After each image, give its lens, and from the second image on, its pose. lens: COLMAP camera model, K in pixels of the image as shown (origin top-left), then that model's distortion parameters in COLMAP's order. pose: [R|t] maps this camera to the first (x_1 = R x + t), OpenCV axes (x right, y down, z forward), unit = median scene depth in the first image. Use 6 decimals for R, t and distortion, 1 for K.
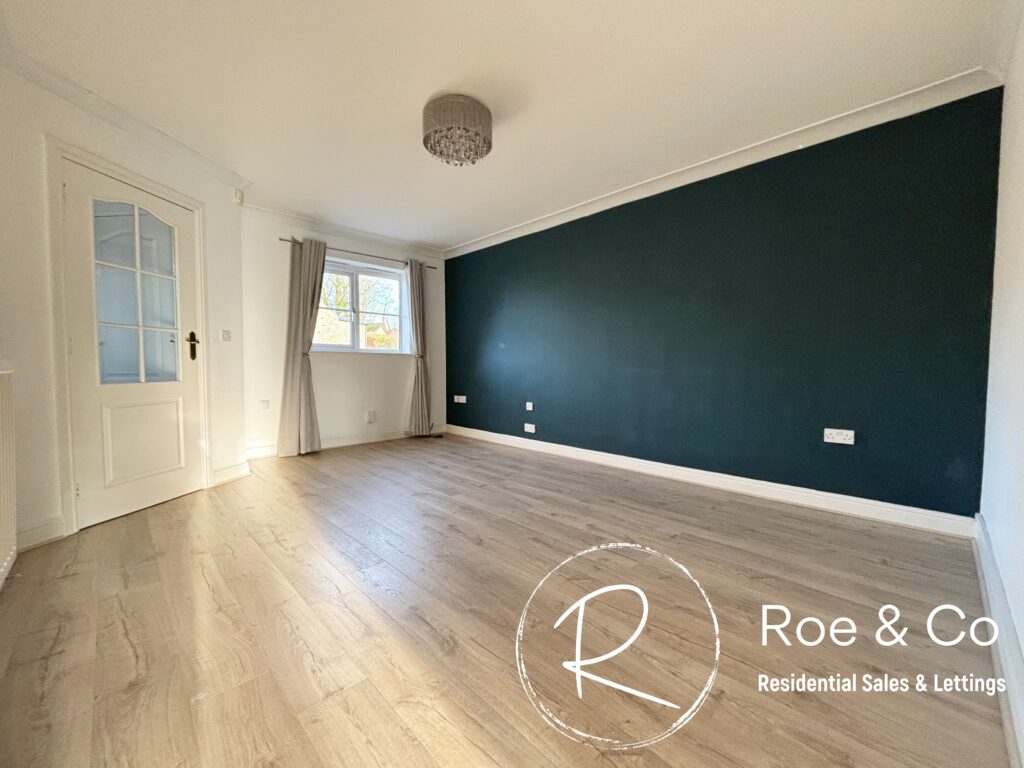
lens RADIAL K [[408.2, 0, 503.7], [0, 408.2, 387.1], [0, 0, 1]] dist [-0.007283, 0.000162]
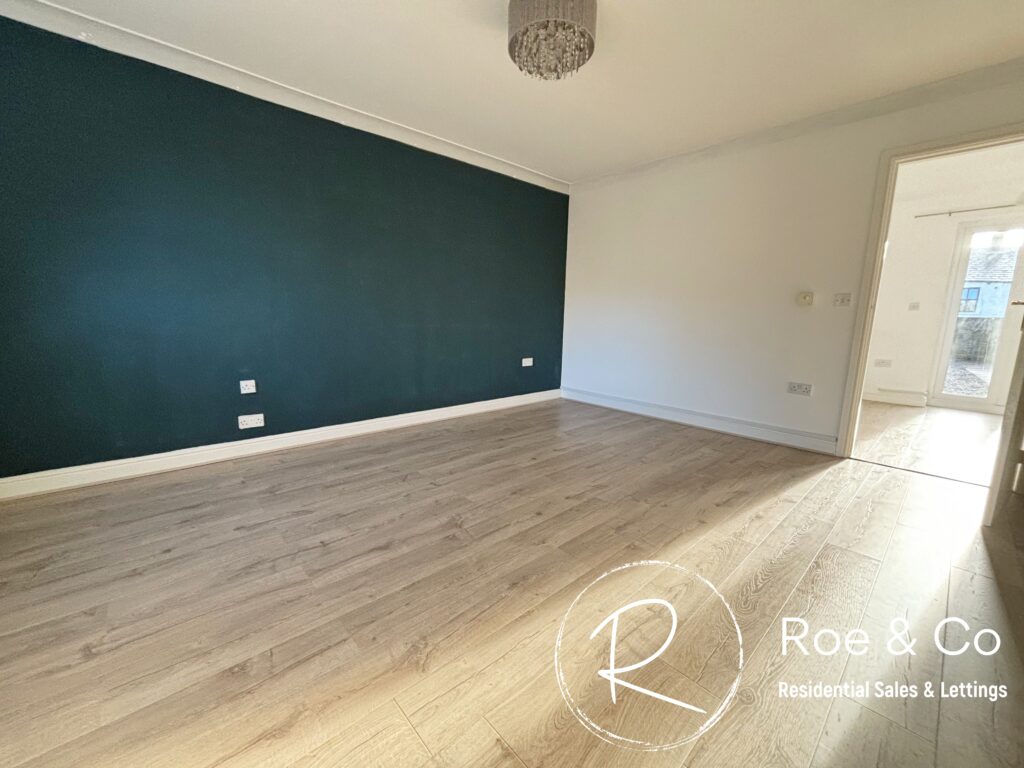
lens RADIAL K [[408.2, 0, 519.7], [0, 408.2, 379.6], [0, 0, 1]] dist [-0.007283, 0.000162]
pose [[-0.007843, -0.140715, 0.990019, -0.825874], [0.043001, 0.989086, 0.140923, -0.047690], [-0.999044, 0.043678, -0.001707, 0.910569]]
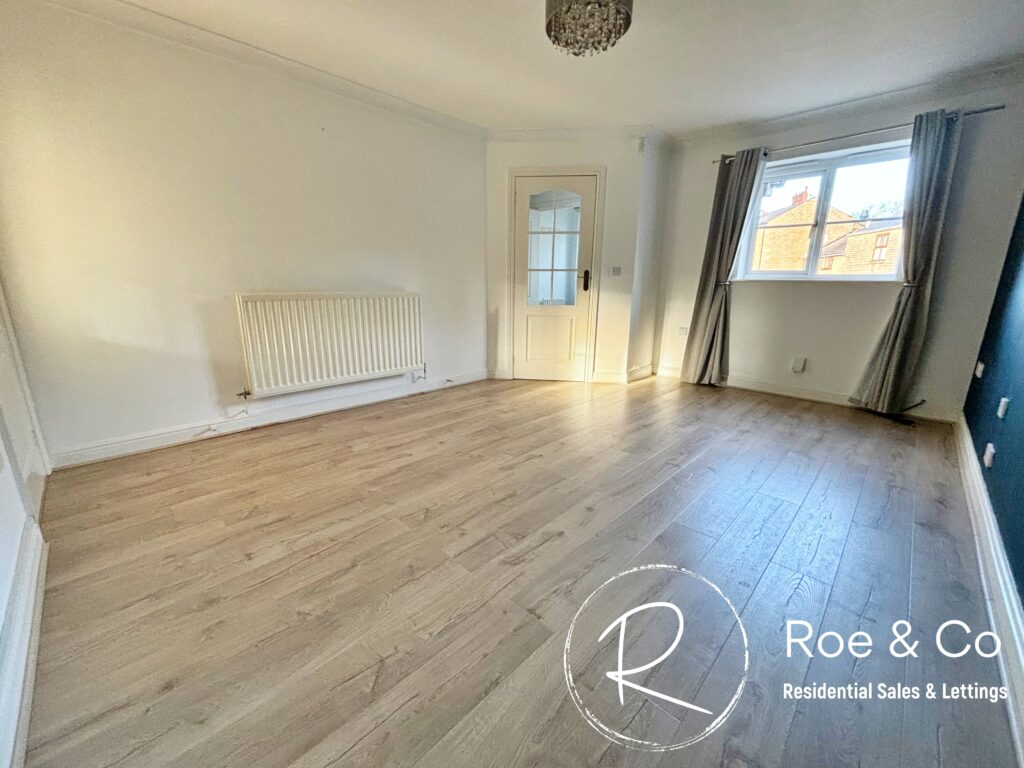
lens RADIAL K [[408.2, 0, 504.0], [0, 408.2, 381.9], [0, 0, 1]] dist [-0.007283, 0.000162]
pose [[0.036523, 0.224441, -0.973803, 0.694562], [-0.065422, 0.972900, 0.221779, -0.057496], [0.997189, 0.055608, 0.050217, 0.701122]]
